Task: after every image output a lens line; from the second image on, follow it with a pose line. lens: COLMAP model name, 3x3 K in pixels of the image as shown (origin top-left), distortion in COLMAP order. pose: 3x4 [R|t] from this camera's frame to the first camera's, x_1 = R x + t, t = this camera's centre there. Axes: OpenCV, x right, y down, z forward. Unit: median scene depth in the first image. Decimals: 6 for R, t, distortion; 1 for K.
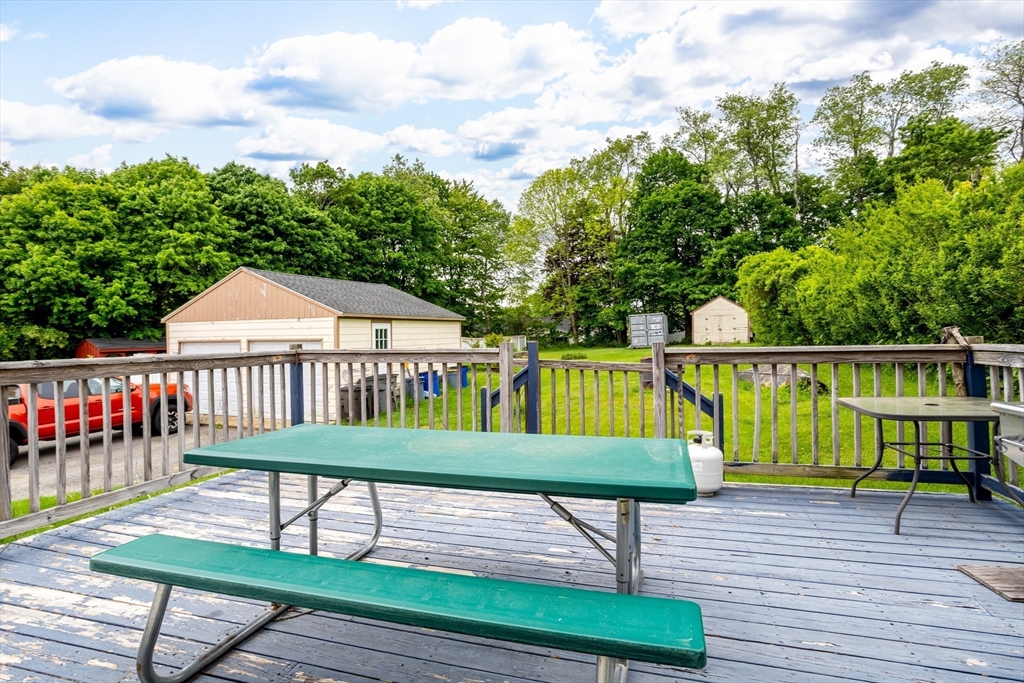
lens RADIAL K [[498.3, 0, 512.6], [0, 498.3, 324.5], [0, 0, 1]] dist [-0.001728, -0.000151]
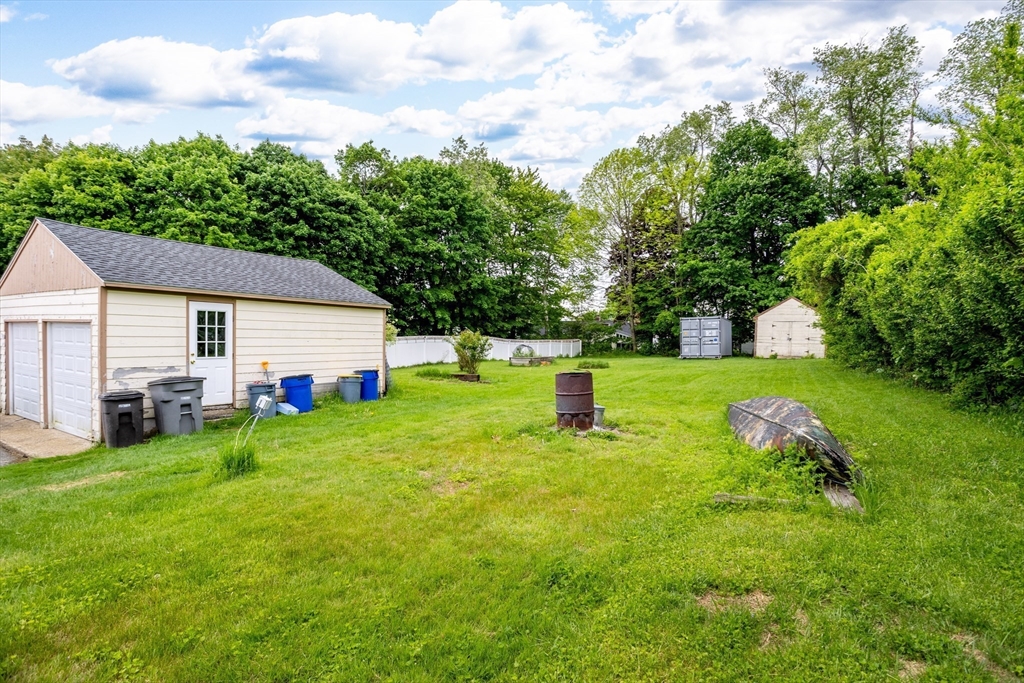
lens RADIAL K [[480.6, 0, 564.0], [0, 480.6, 360.0], [0, 0, 1]] dist [-0.003954, -0.000260]
pose [[0.993078, 0.045256, -0.108389, 0.116938], [-0.038389, 0.997171, 0.064627, 0.005865], [0.111007, -0.060019, 0.992006, 0.159603]]
